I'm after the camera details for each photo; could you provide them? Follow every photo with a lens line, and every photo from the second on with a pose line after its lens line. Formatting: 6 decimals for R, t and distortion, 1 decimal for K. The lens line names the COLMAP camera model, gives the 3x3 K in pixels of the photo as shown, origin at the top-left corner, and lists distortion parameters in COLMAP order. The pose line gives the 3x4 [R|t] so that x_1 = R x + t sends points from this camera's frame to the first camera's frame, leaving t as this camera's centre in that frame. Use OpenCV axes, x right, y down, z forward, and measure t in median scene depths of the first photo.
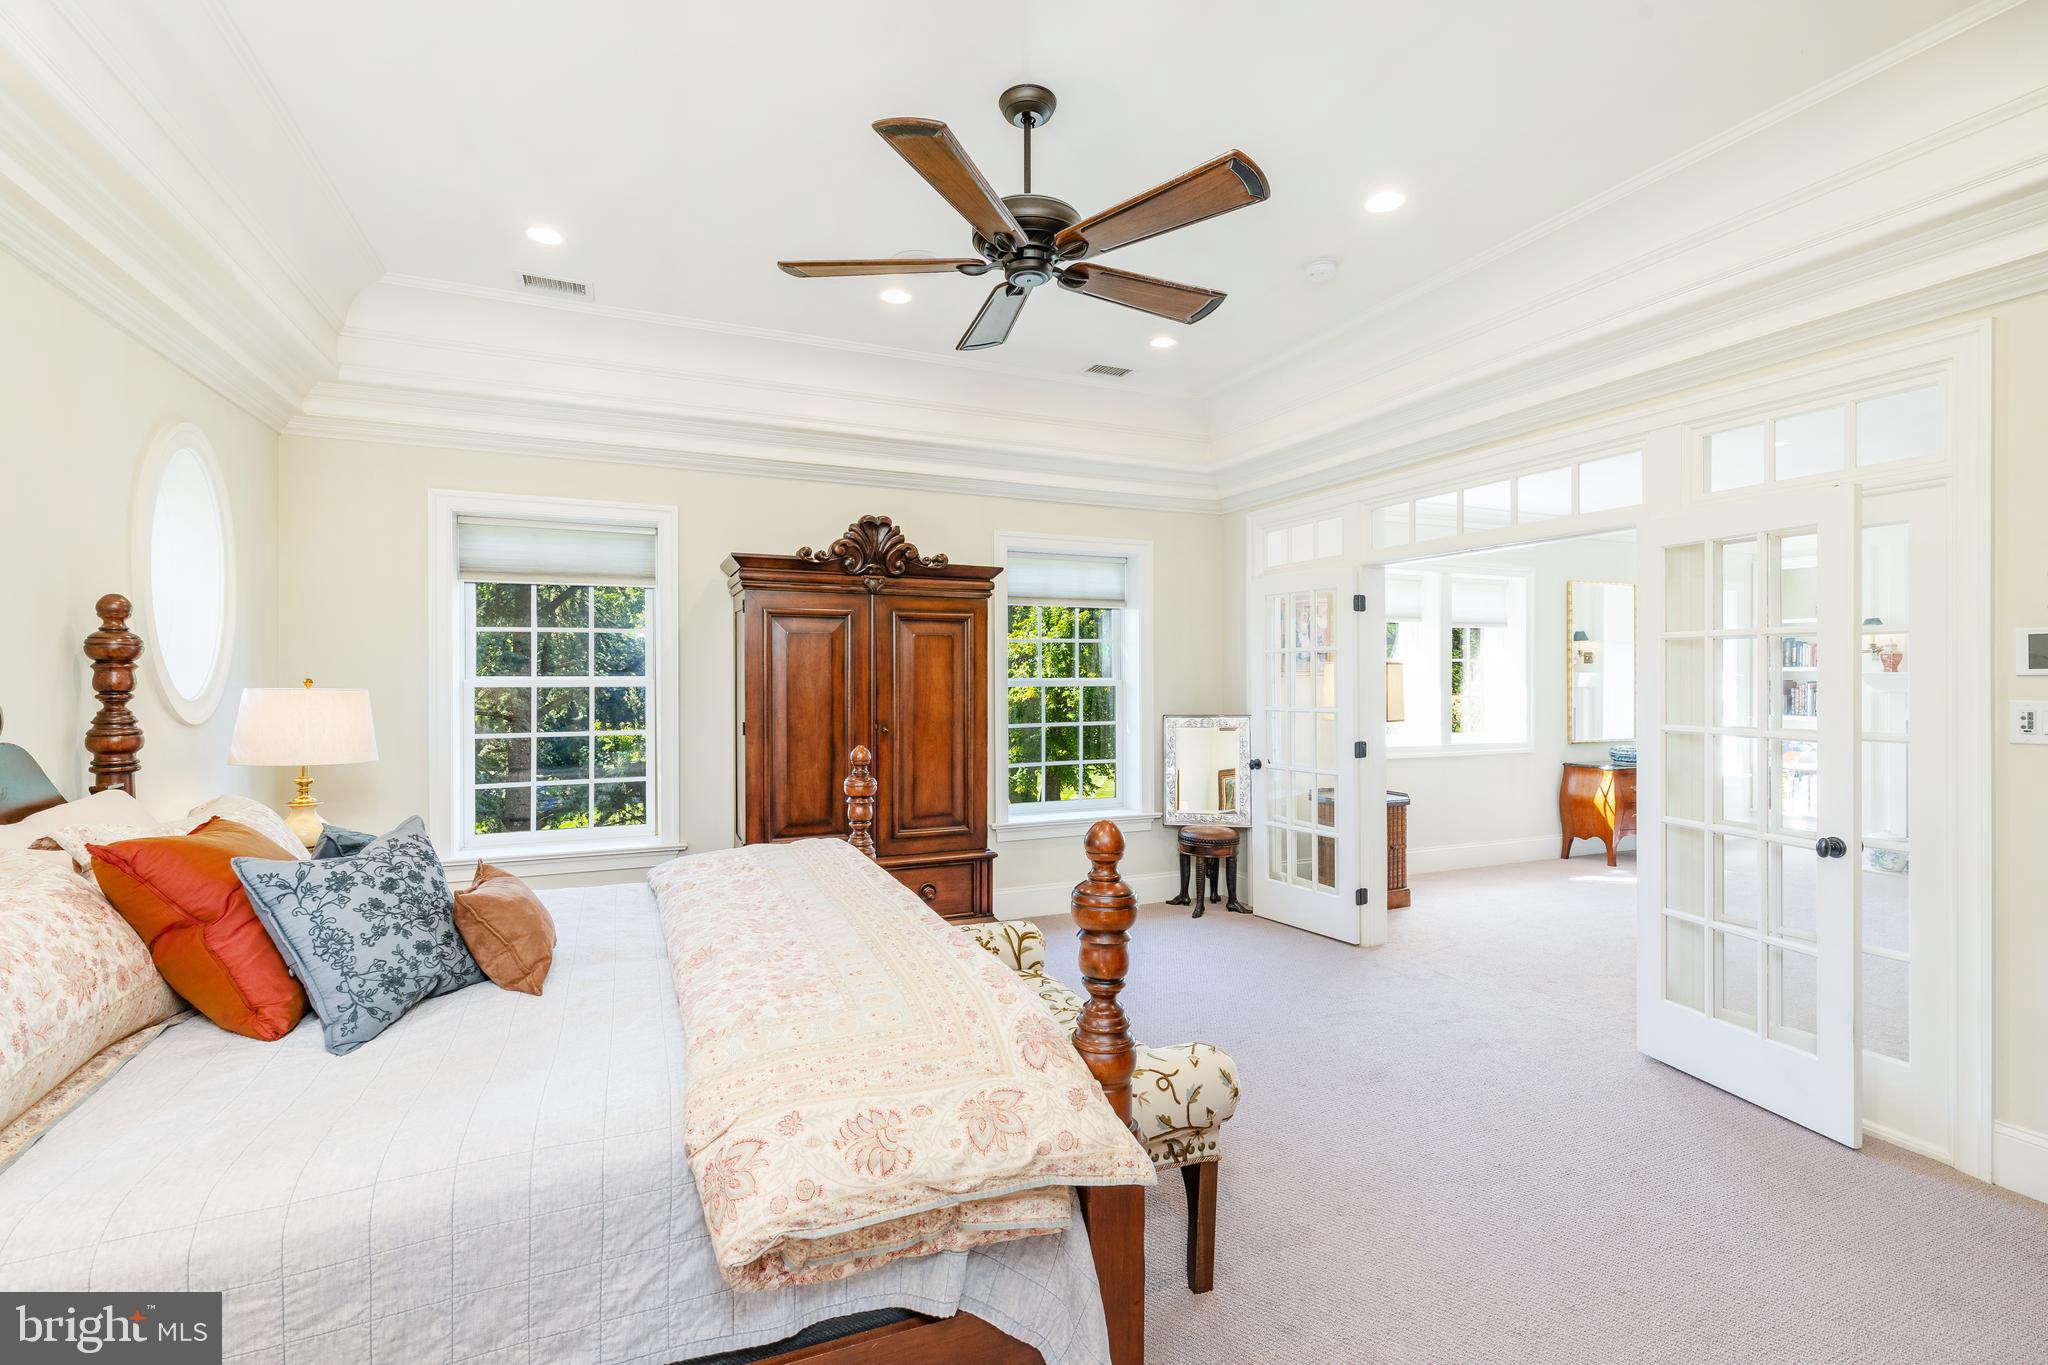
lens RADIAL K [[933.6, 0, 1018.2], [0, 933.6, 677.2], [0, 0, 1]] dist [0.011732, -0.000269]
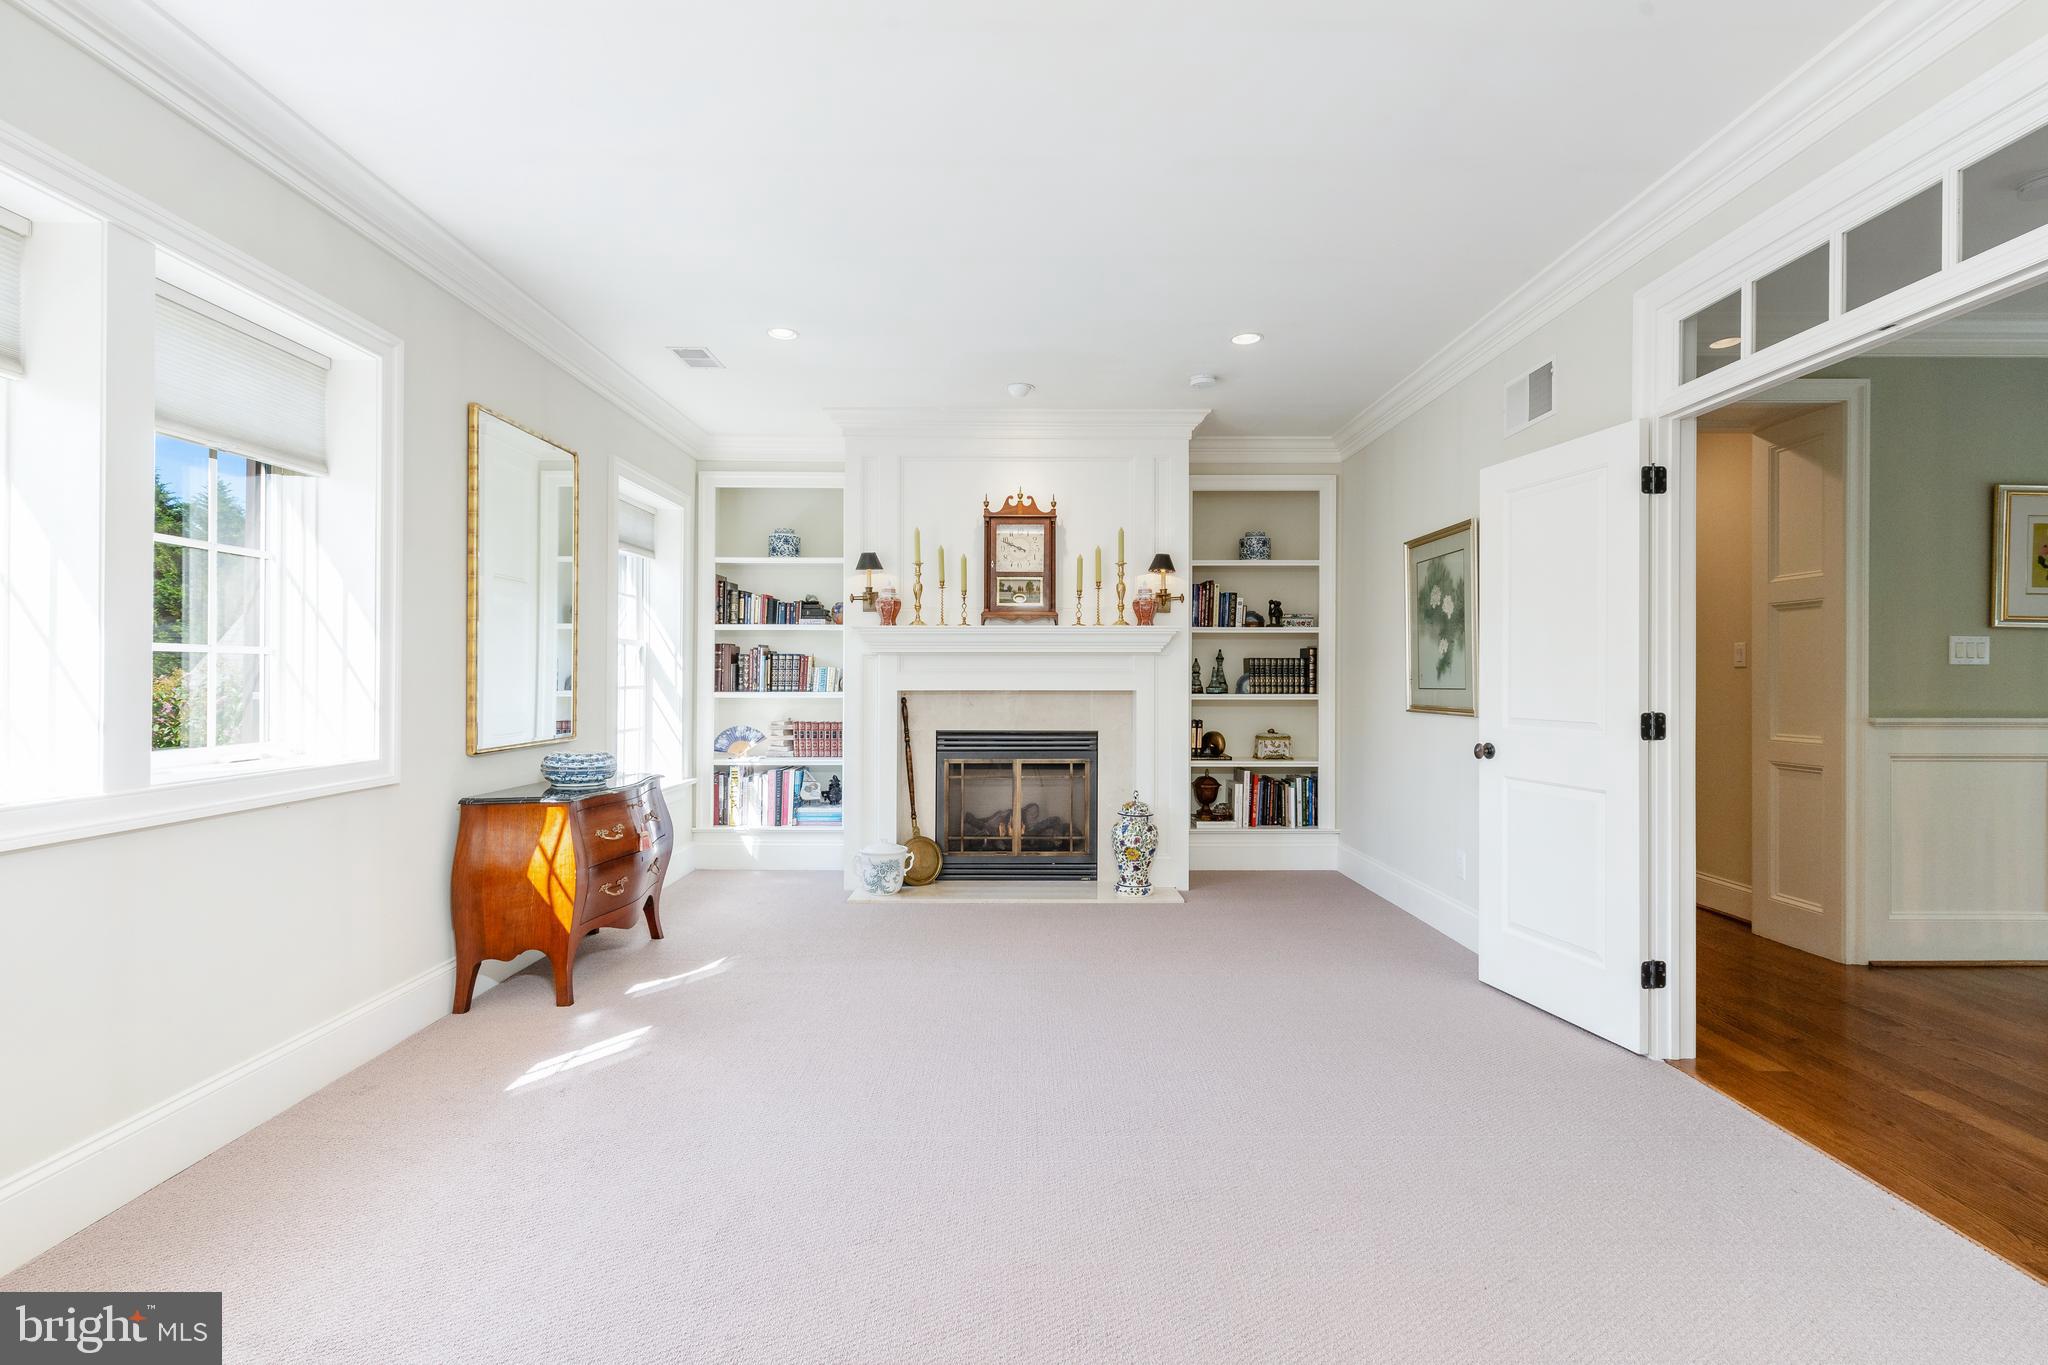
lens RADIAL K [[933.6, 0, 1015.3], [0, 933.6, 671.8], [0, 0, 1]] dist [0.011732, -0.000269]
pose [[0.390461, 0.007368, 0.920590, 0.271519], [-0.005128, 0.999970, -0.005828, 0.031522], [-0.920605, -0.002445, 0.390487, 0.581223]]
